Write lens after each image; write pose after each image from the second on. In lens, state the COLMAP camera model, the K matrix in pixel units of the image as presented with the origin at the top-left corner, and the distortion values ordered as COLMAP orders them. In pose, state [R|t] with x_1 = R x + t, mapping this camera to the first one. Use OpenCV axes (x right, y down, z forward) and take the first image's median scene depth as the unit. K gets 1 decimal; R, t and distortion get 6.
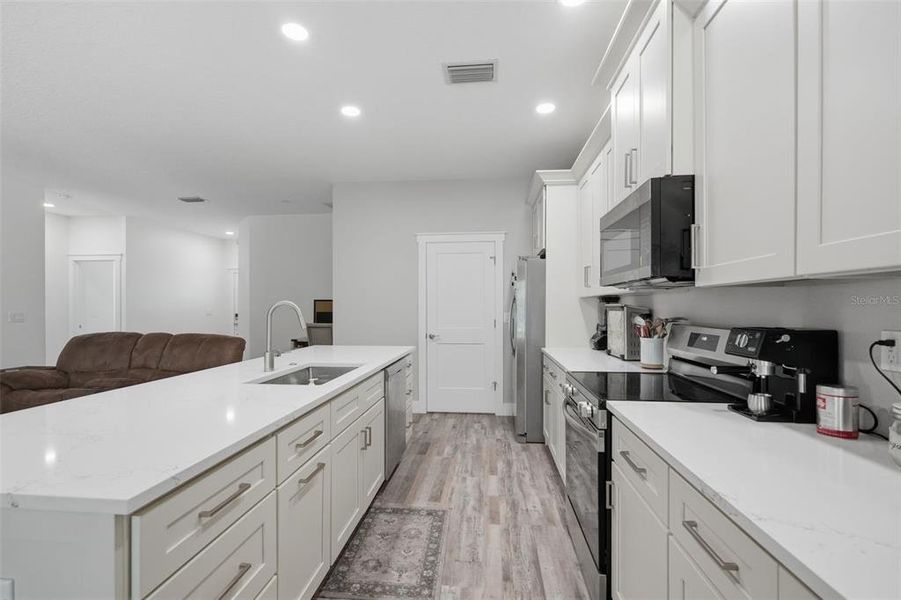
lens RADIAL K [[411.2, 0, 445.2], [0, 411.2, 306.8], [0, 0, 1]] dist [-0.001468, 0.001834]
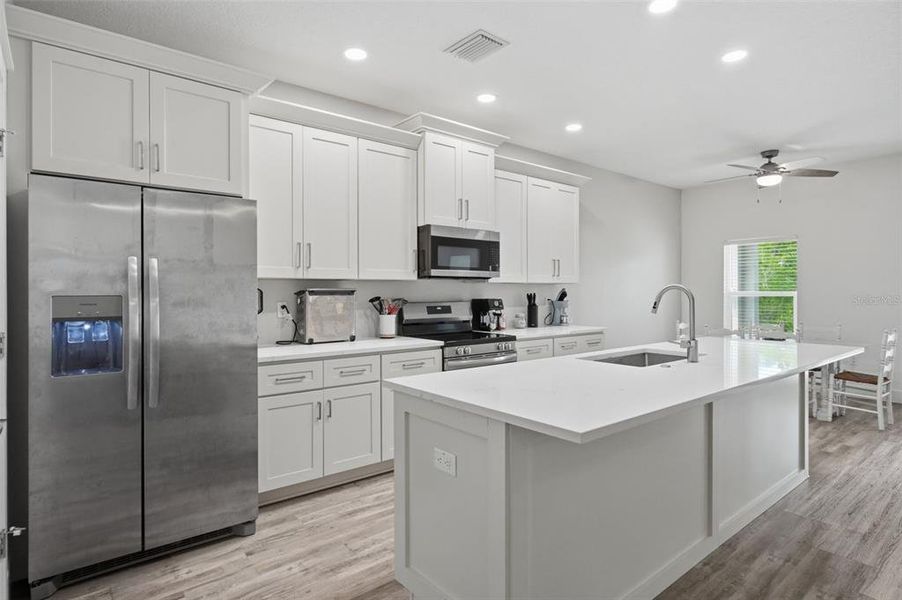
lens RADIAL K [[486.0, 0, 453.8], [0, 486.0, 291.4], [0, 0, 1]] dist [0.000983, 0.000931]
pose [[-0.718658, -0.000915, 0.695363, -0.475343], [0.001068, 0.999997, 0.002420, -0.002030], [-0.695362, 0.002482, -0.718655, 1.274670]]
